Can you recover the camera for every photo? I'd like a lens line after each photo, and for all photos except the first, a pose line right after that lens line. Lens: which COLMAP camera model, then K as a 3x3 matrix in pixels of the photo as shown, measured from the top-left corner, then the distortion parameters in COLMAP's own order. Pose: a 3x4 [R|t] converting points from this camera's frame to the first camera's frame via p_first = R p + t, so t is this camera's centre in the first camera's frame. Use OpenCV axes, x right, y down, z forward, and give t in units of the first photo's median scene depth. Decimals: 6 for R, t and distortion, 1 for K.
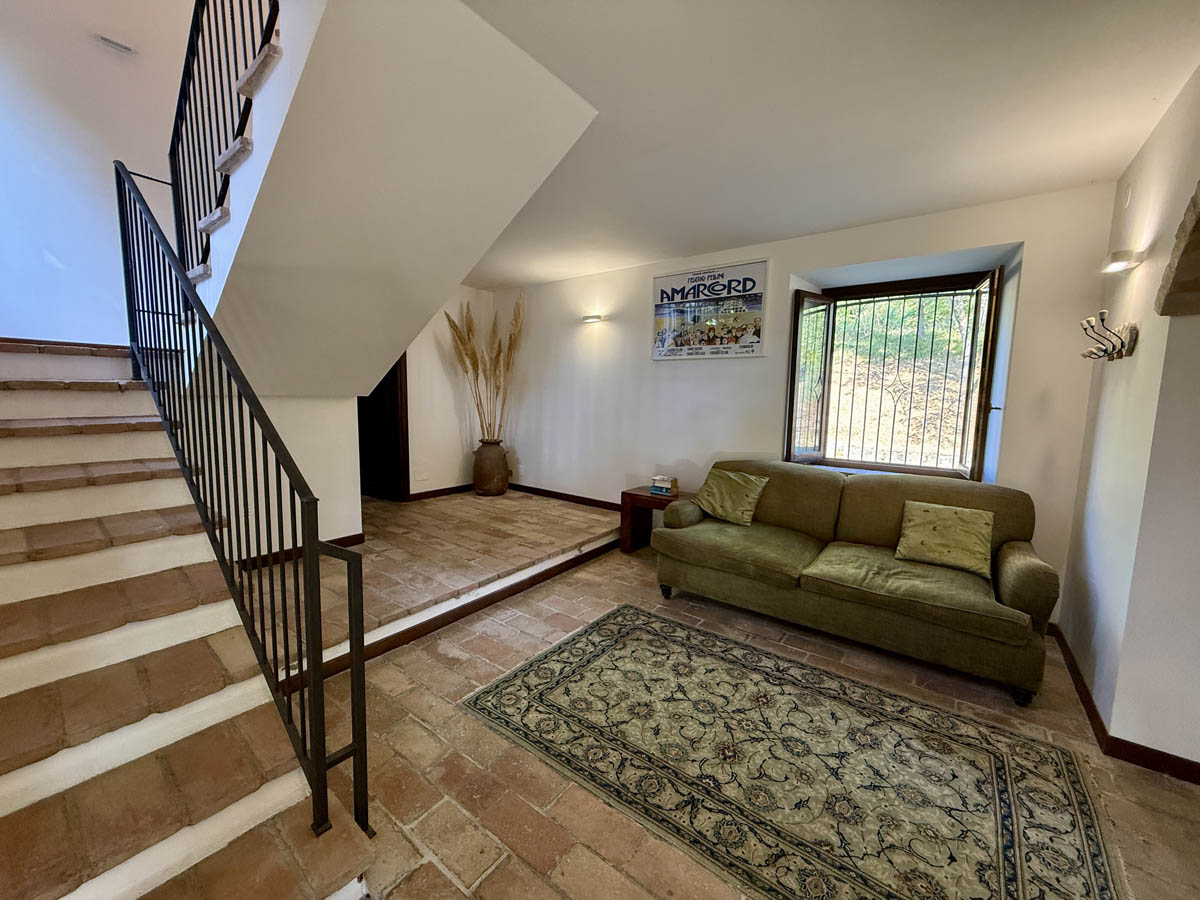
lens RADIAL K [[479.2, 0, 599.0], [0, 479.2, 448.0], [0, 0, 1]] dist [-0.001204, 0.000360]
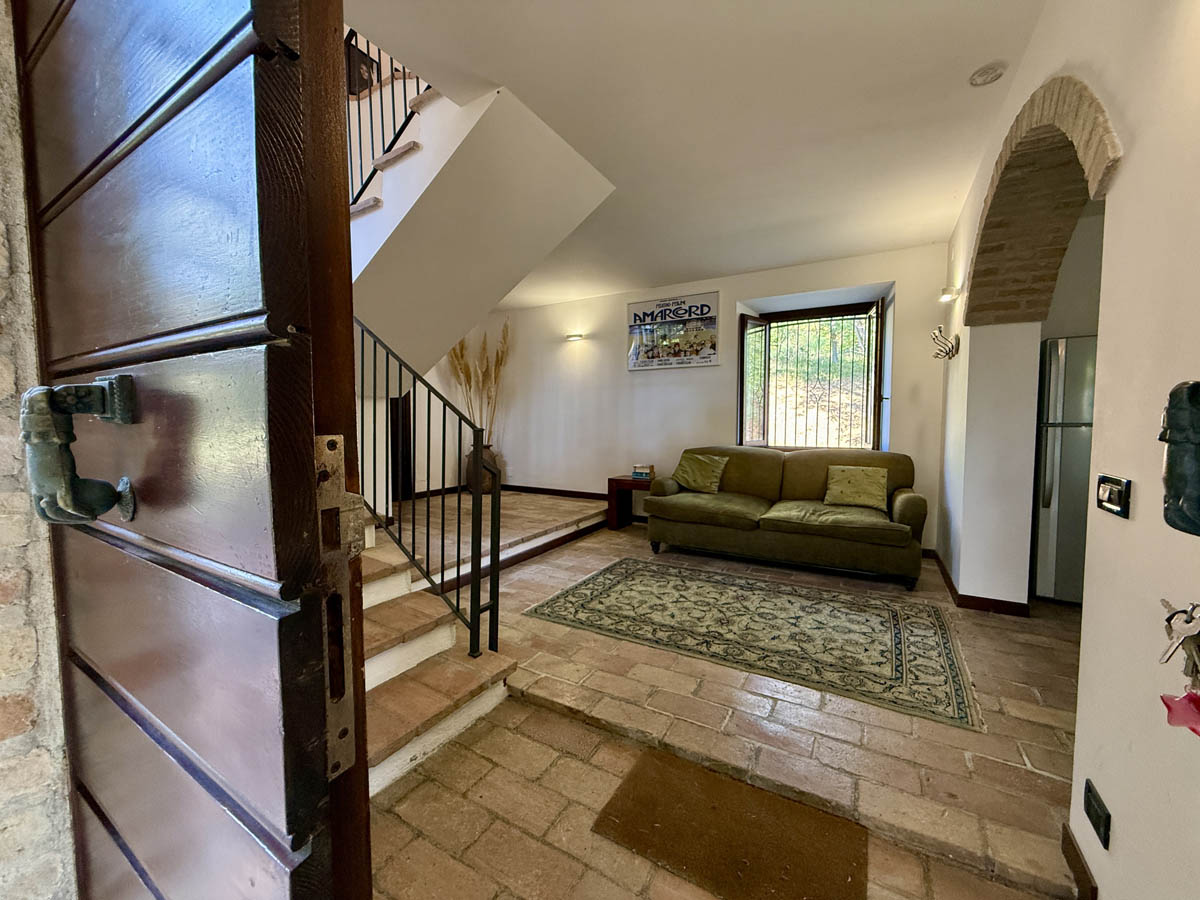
lens RADIAL K [[479.2, 0, 600.3], [0, 479.2, 449.2], [0, 0, 1]] dist [-0.001204, 0.000360]
pose [[0.991715, -0.023657, 0.126258, -0.189895], [0.030597, 0.998109, -0.053310, 0.126431], [-0.124758, 0.056731, 0.990564, -0.293741]]
